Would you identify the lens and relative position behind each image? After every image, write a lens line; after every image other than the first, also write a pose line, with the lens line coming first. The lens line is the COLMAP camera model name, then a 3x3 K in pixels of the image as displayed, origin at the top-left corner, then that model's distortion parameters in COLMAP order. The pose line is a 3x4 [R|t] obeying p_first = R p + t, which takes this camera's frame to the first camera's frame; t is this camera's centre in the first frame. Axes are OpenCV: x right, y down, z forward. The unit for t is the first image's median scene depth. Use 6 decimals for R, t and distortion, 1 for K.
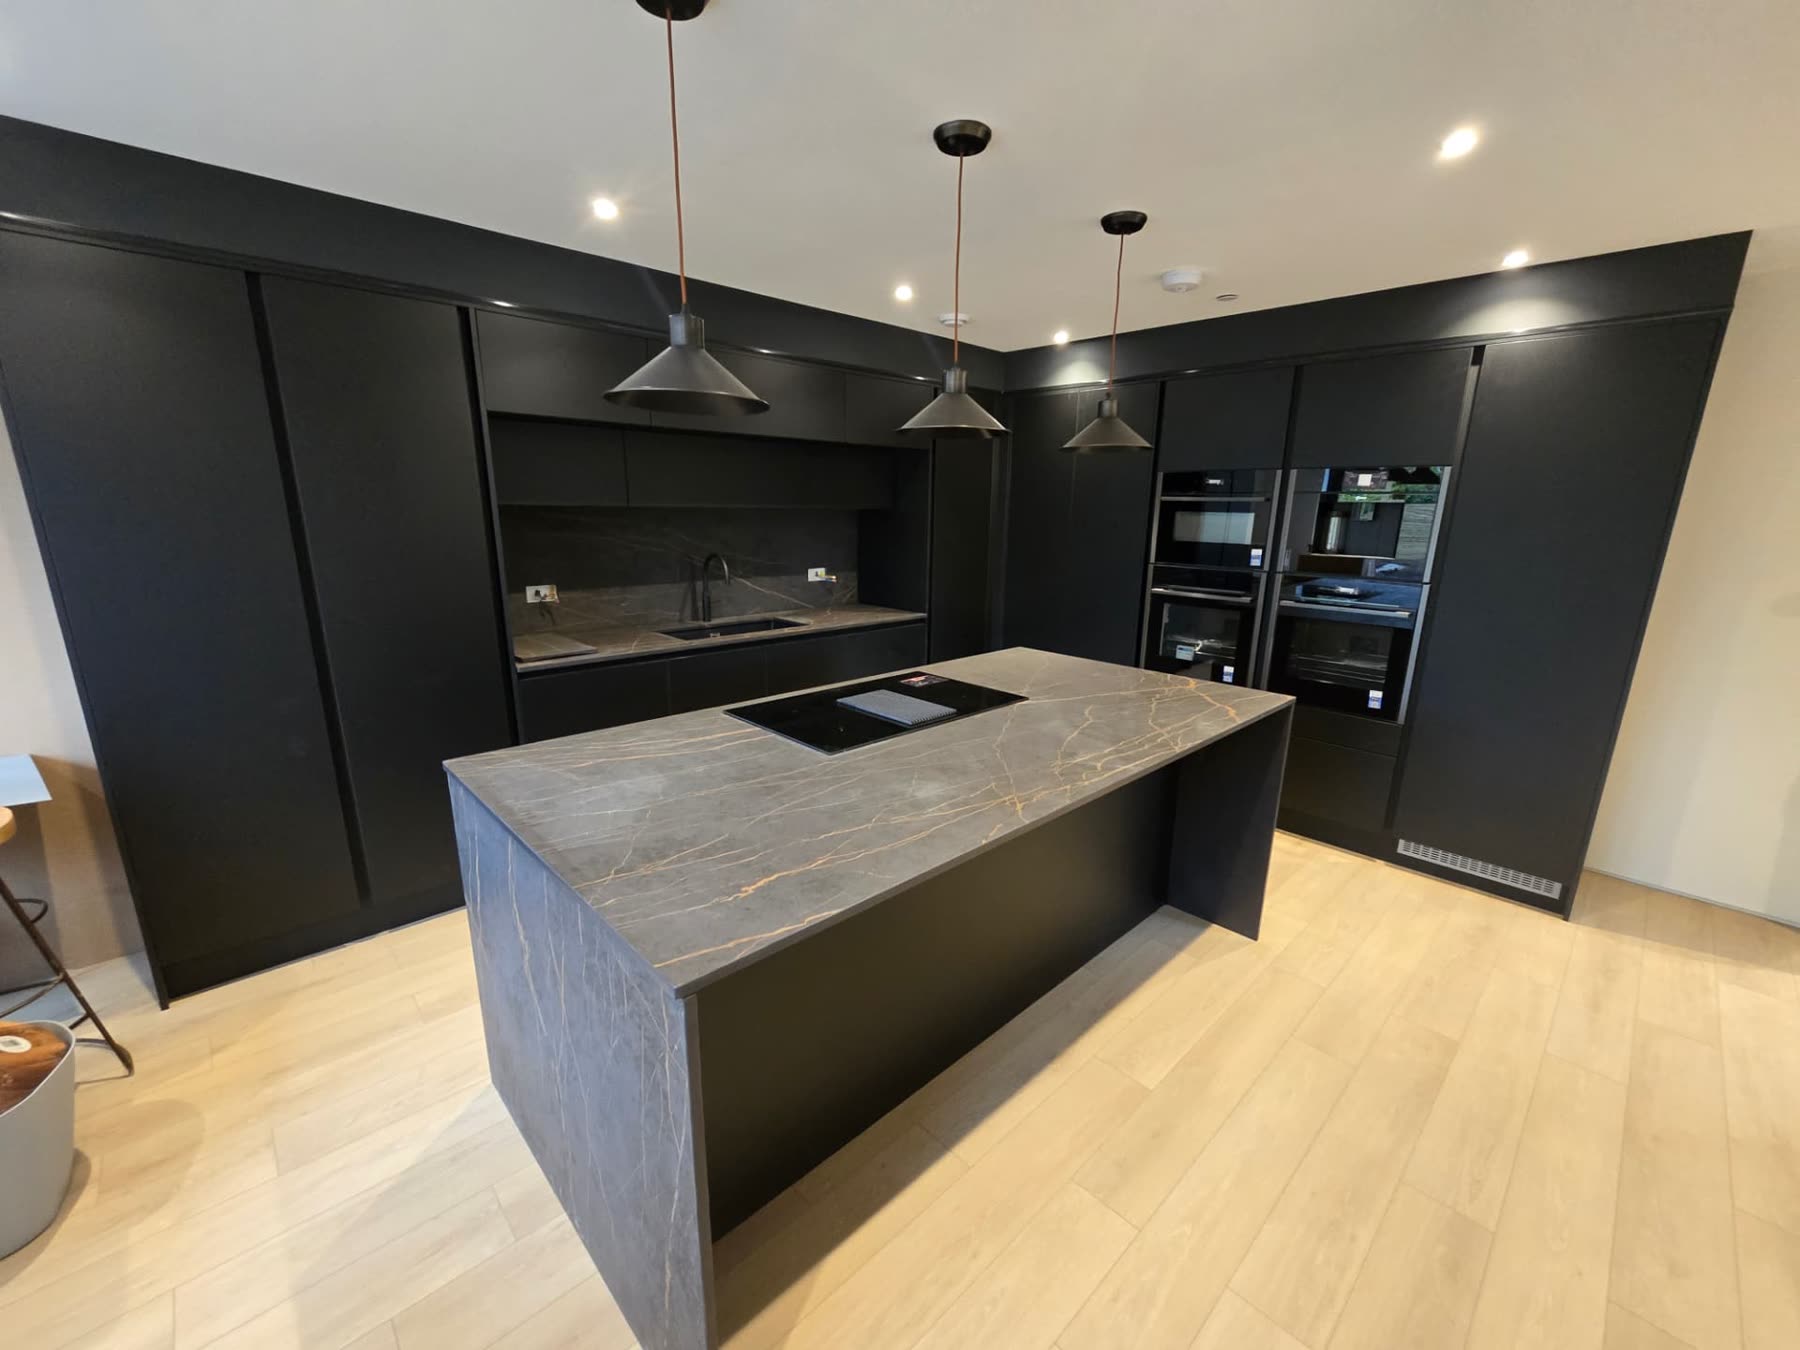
lens RADIAL K [[740.9, 0, 900.6], [0, 740.9, 687.0], [0, 0, 1]] dist [-0.007250, 0.002441]
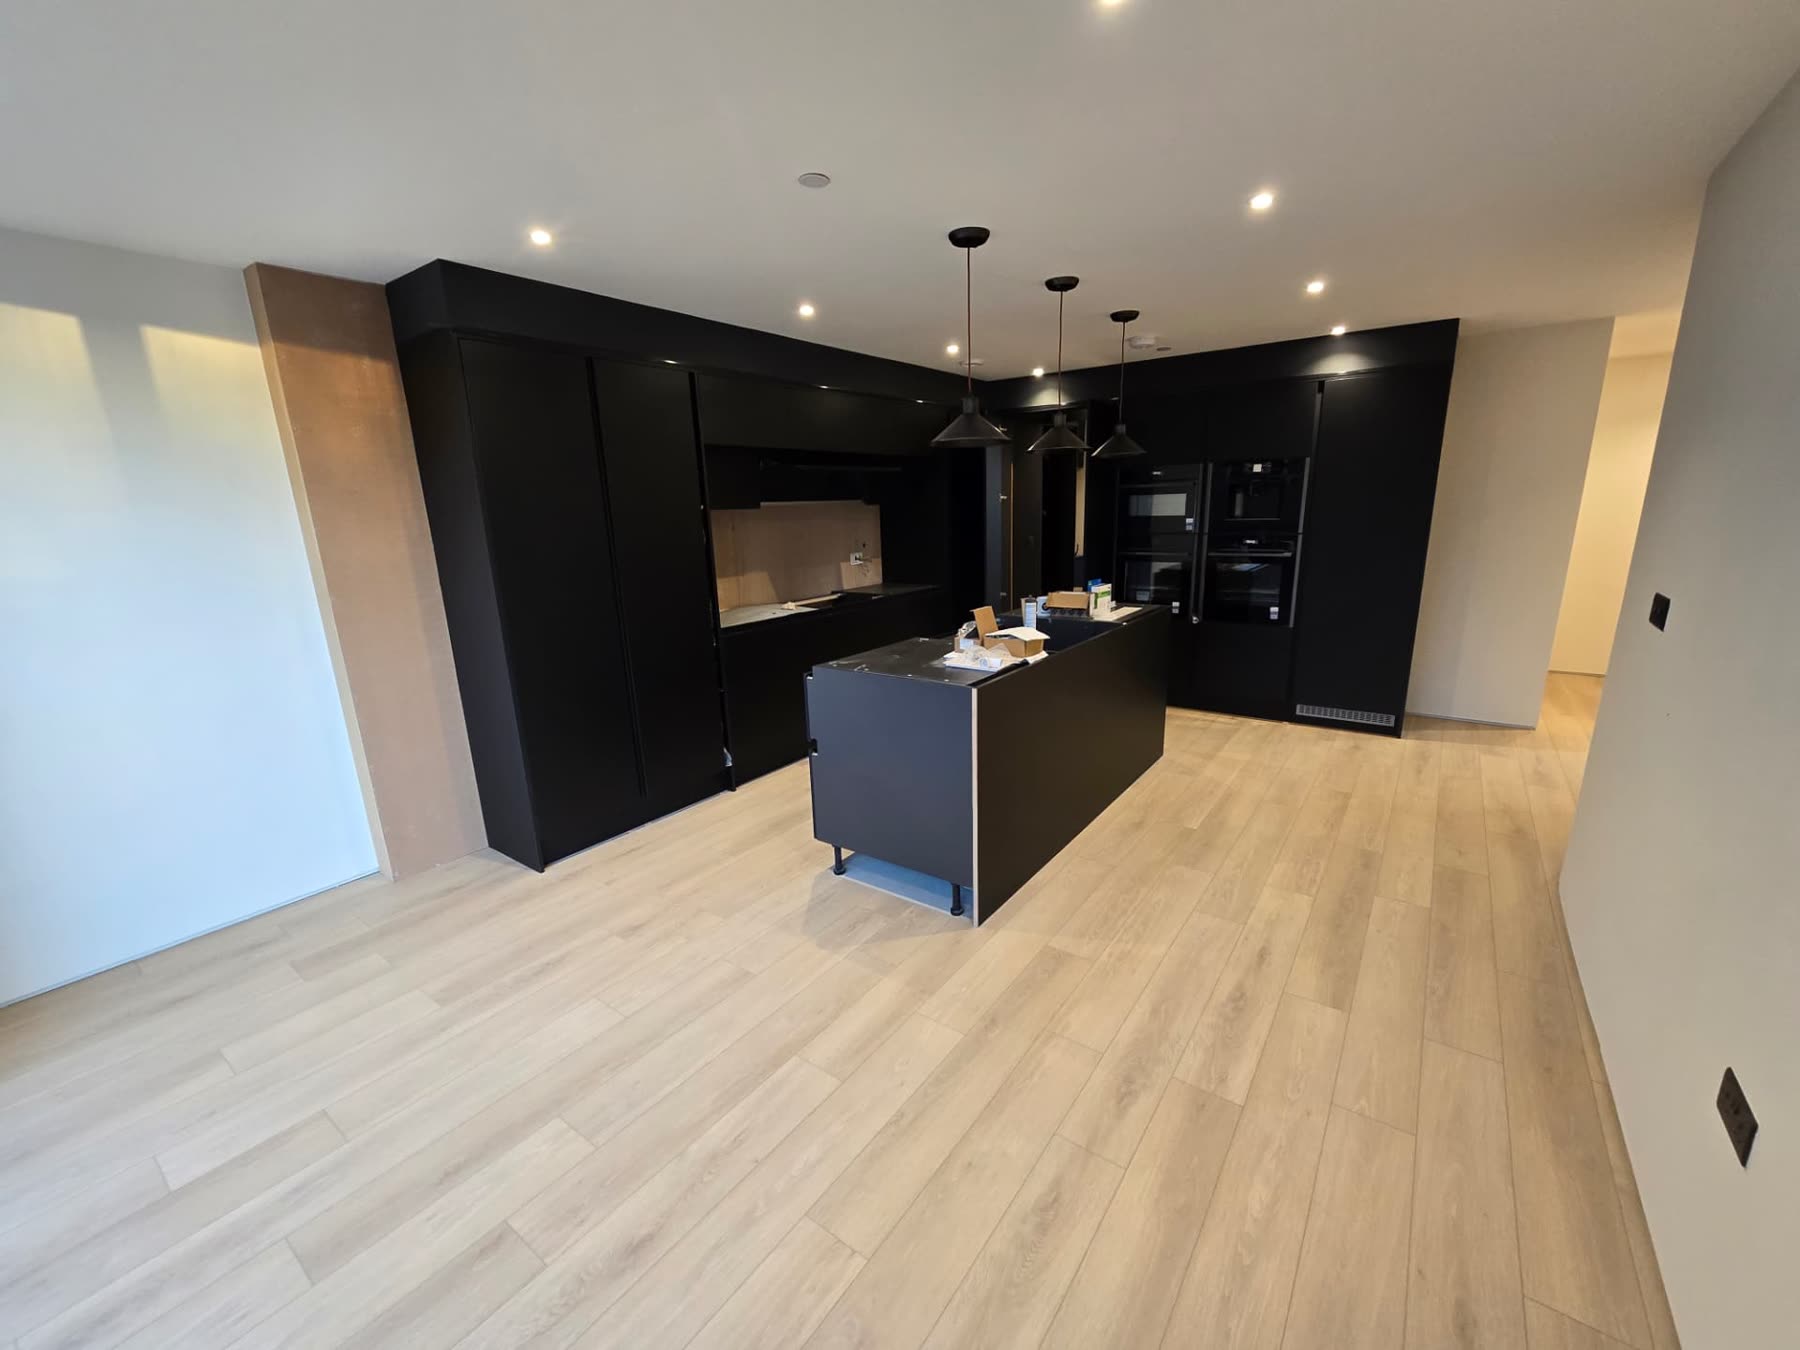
lens RADIAL K [[740.9, 0, 898.2], [0, 740.9, 685.5], [0, 0, 1]] dist [-0.007250, 0.002441]
pose [[0.983930, -0.085216, 0.156906, -0.411427], [0.085741, 0.996312, 0.003427, 0.105668], [-0.156619, 0.010082, 0.987608, -0.417295]]
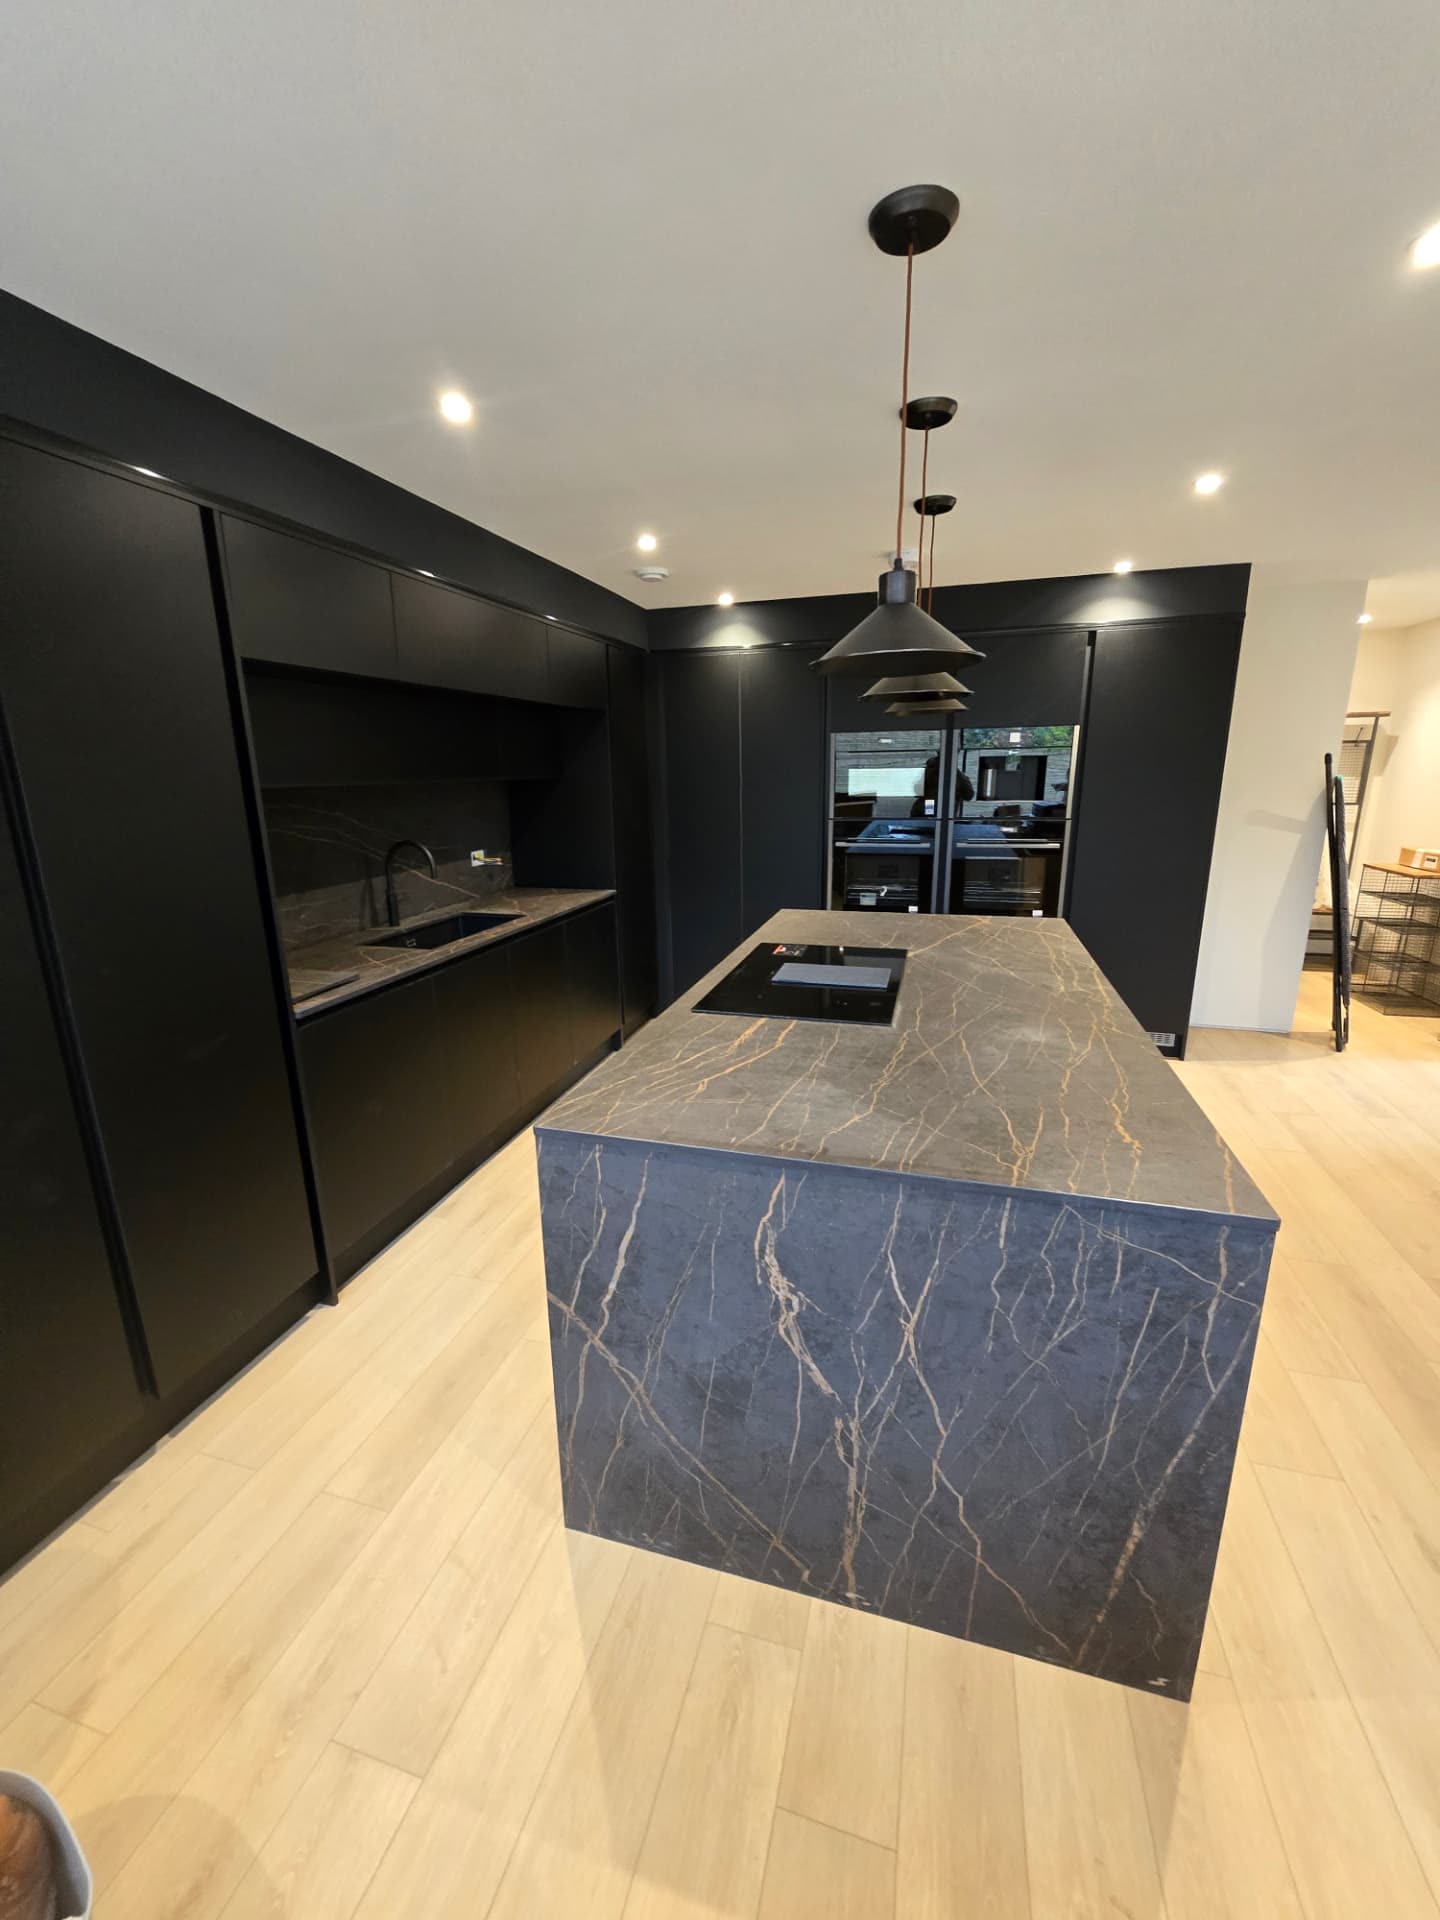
lens RADIAL K [[790.3, 0, 704.0], [0, 790.3, 961.0], [0, 0, 1]] dist [-0.007250, 0.002441]
pose [[0.872438, -0.146675, 0.466195, -0.513847], [0.148026, 0.988400, 0.033957, -0.042582], [-0.465768, 0.039383, 0.884030, 0.125832]]
